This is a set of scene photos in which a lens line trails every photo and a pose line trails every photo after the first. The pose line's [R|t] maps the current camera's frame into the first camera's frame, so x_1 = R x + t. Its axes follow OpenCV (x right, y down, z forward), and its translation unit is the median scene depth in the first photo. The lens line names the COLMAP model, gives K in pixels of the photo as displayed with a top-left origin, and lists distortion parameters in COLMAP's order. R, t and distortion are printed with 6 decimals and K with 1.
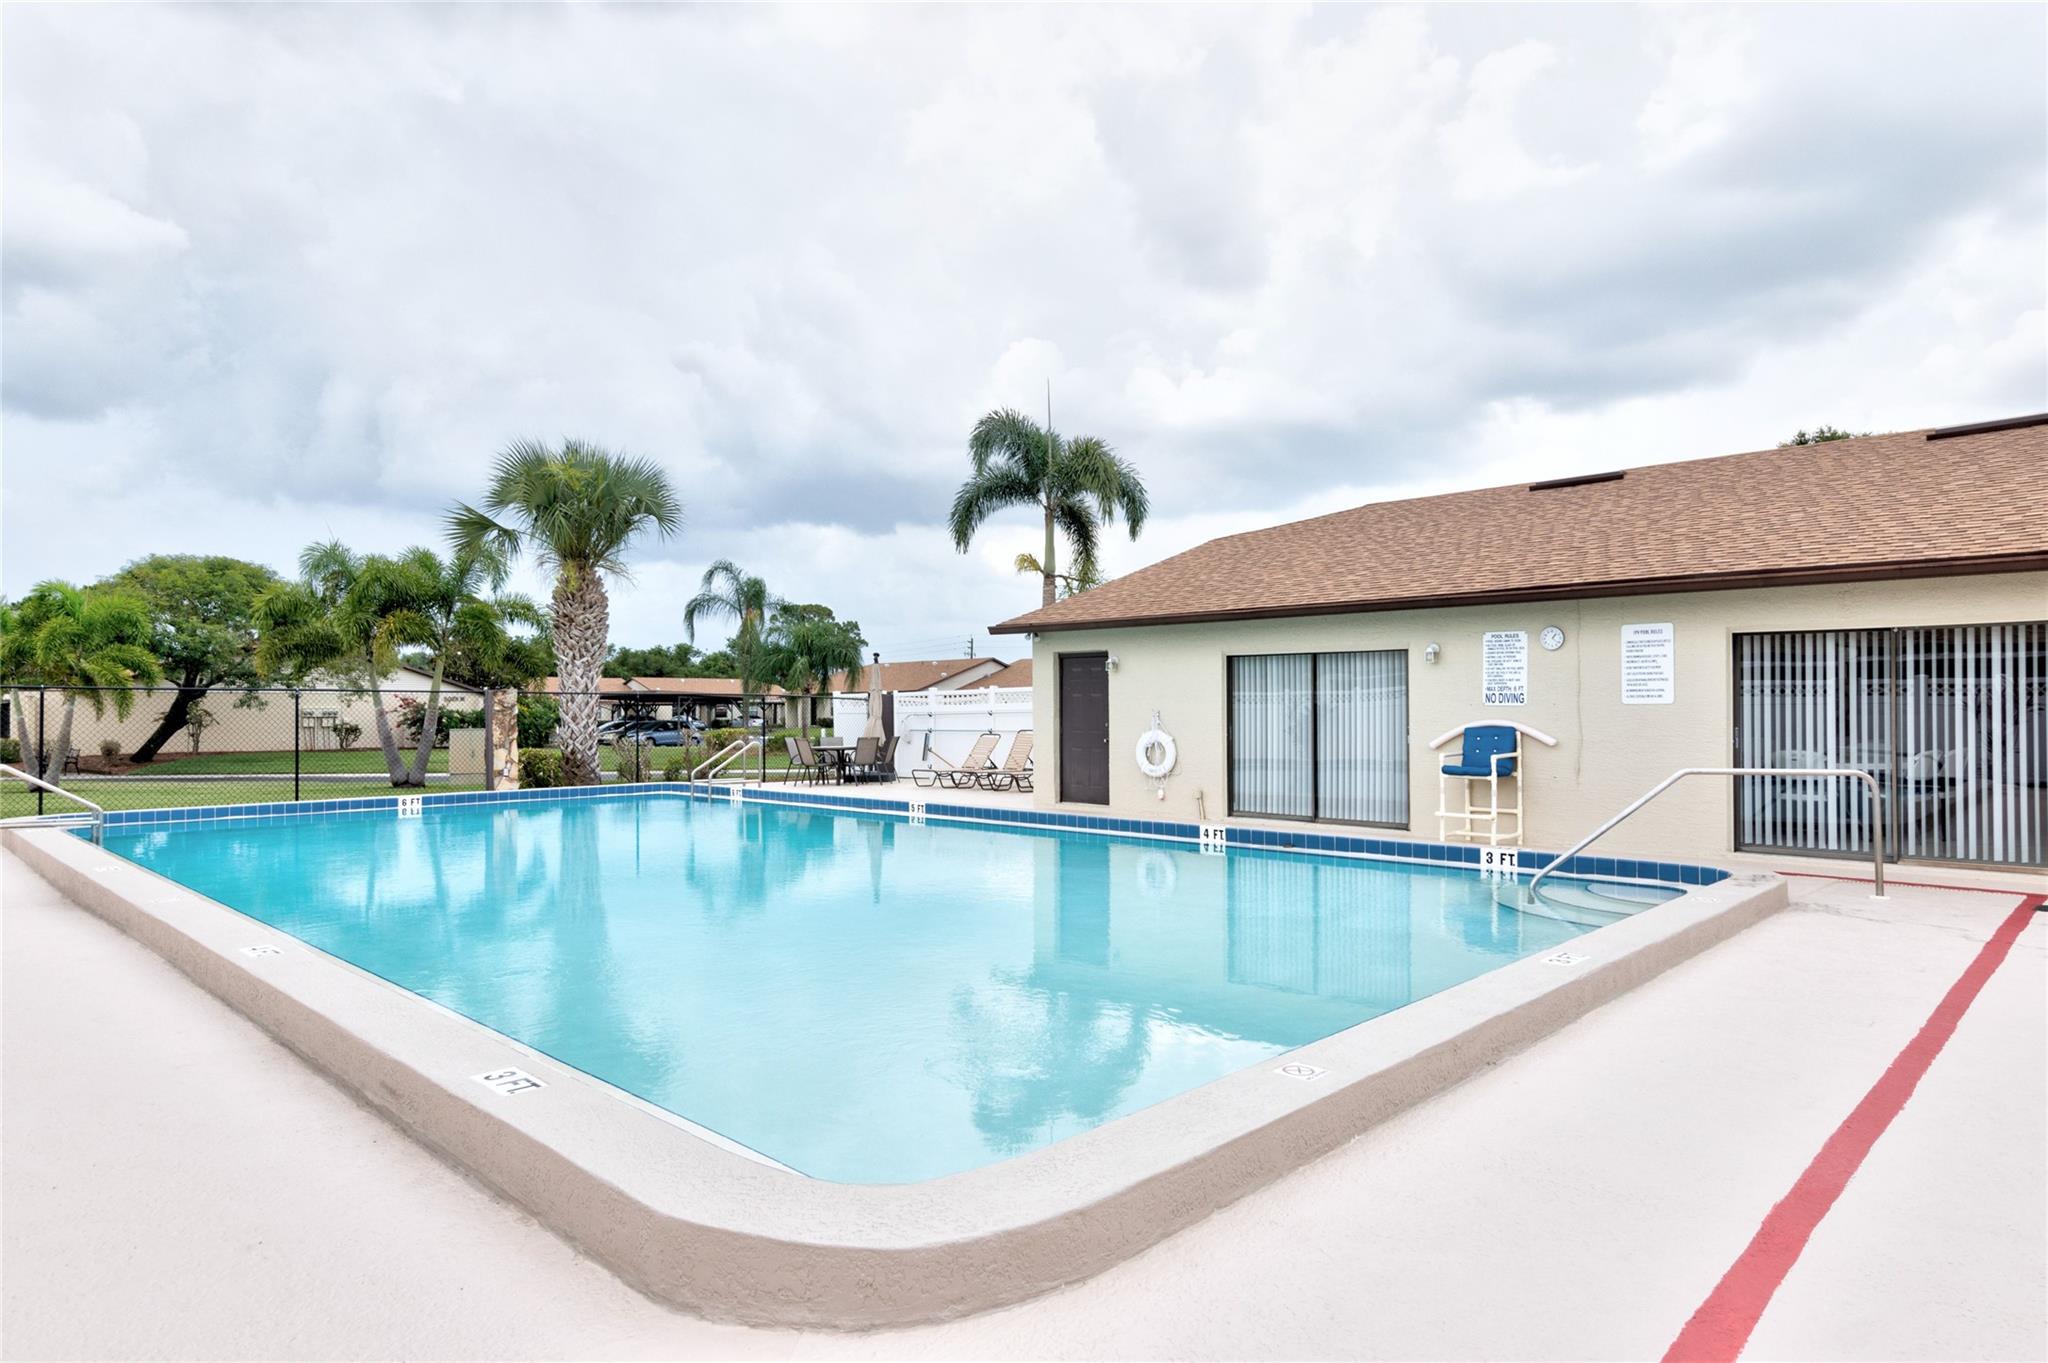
lens RADIAL K [[1185.0, 0, 1024.0], [0, 1185.0, 681.5], [0, 0, 1]] dist [0.002852, 0.001675]
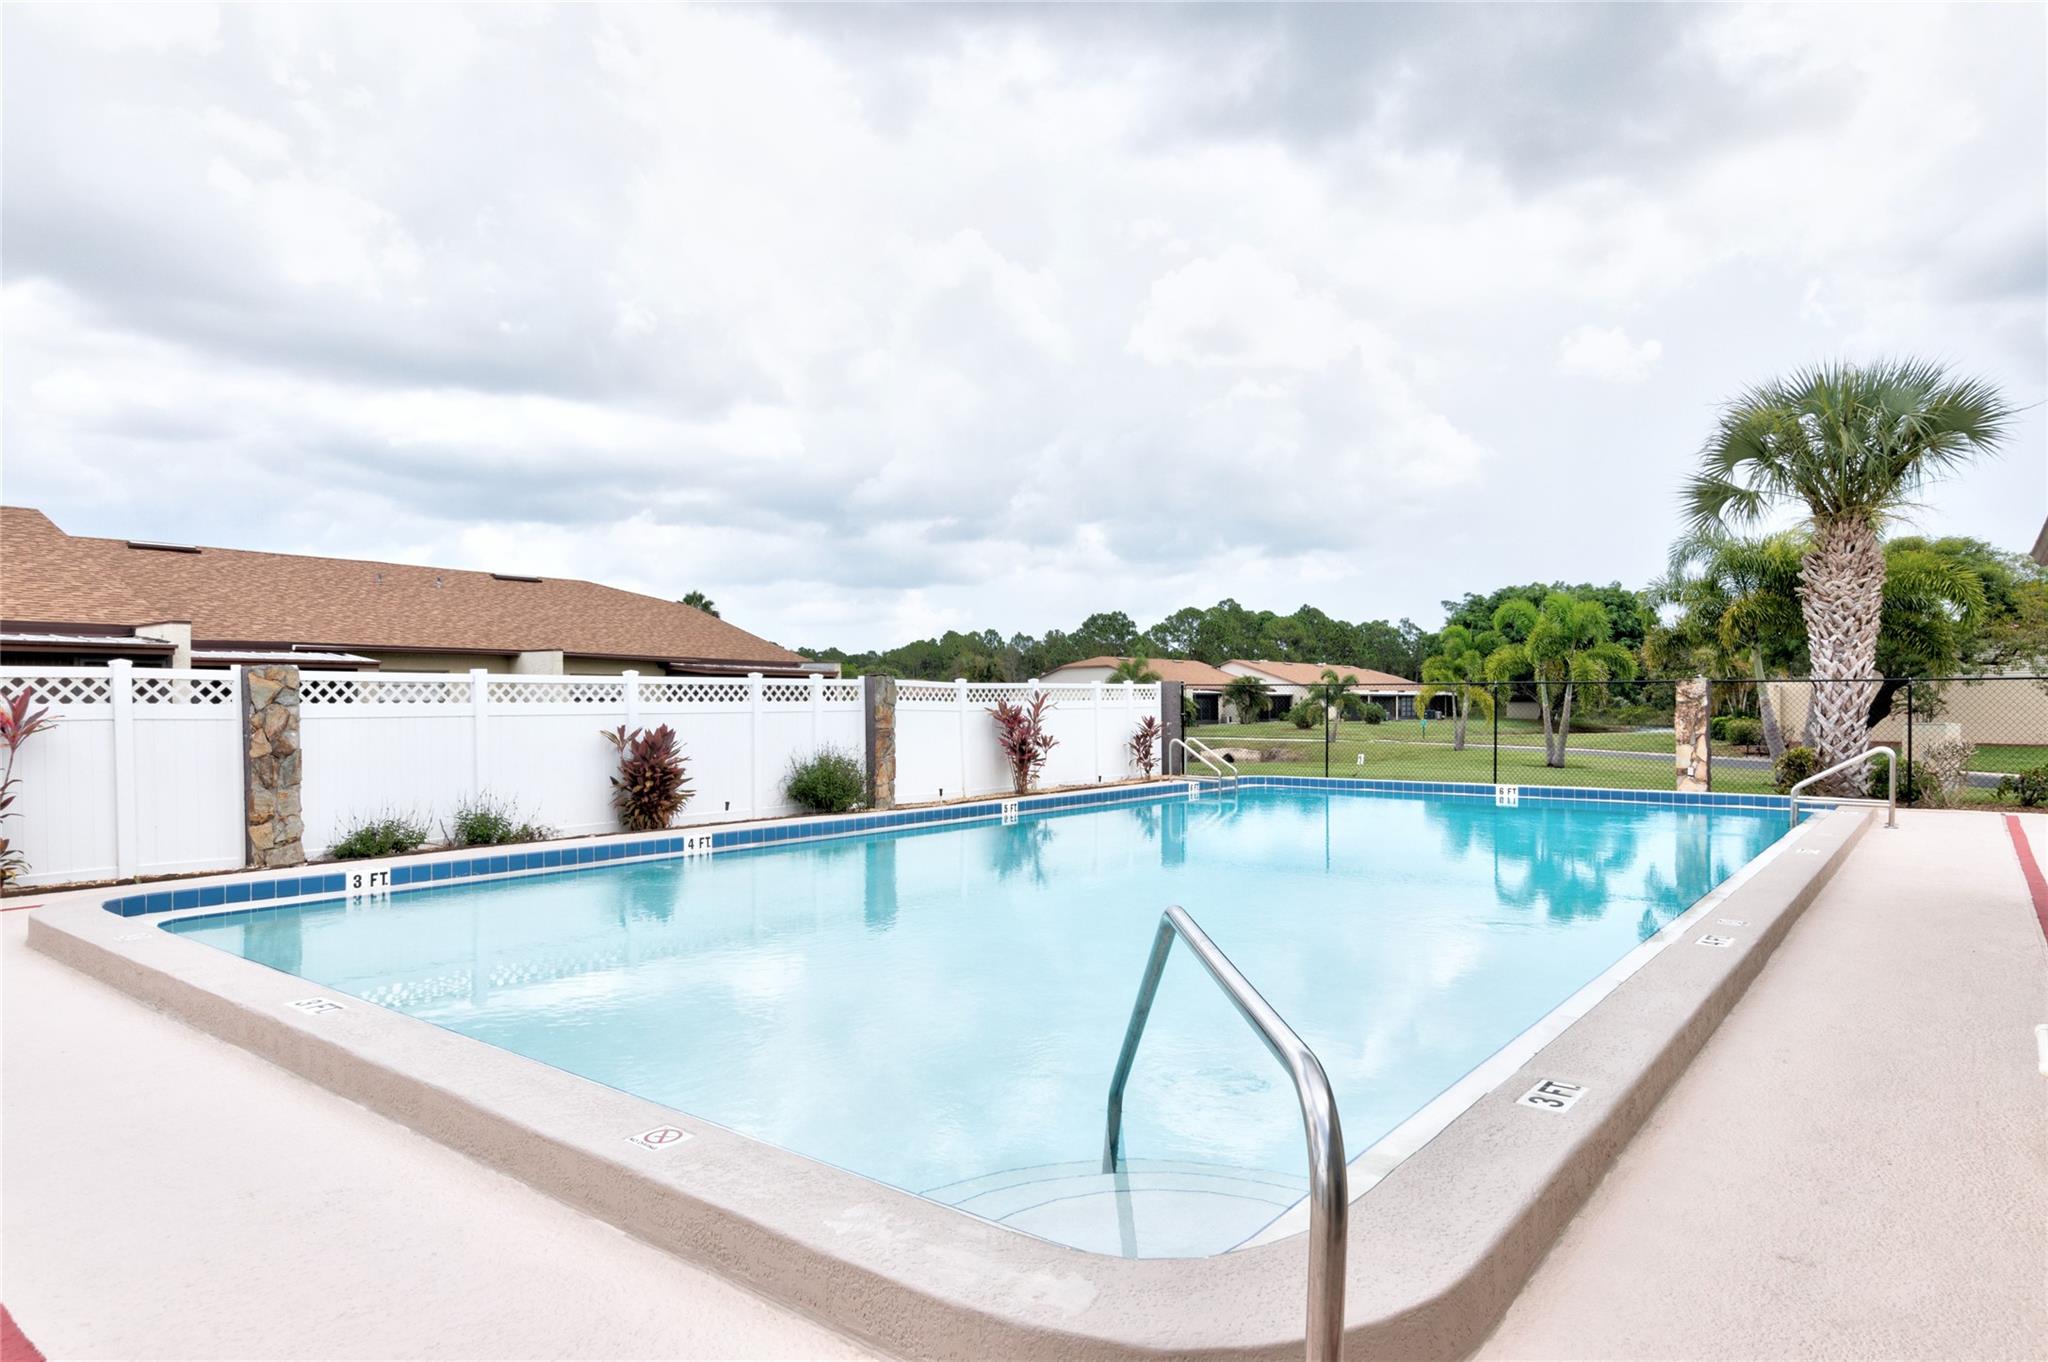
lens RADIAL K [[1185.0, 0, 1024.0], [0, 1185.0, 681.0], [0, 0, 1]] dist [0.002852, 0.001675]
pose [[0.101353, -0.011288, -0.994786, 0.399532], [0.025235, 0.999643, -0.008772, 0.003936], [0.994530, -0.024214, 0.101602, 0.414330]]
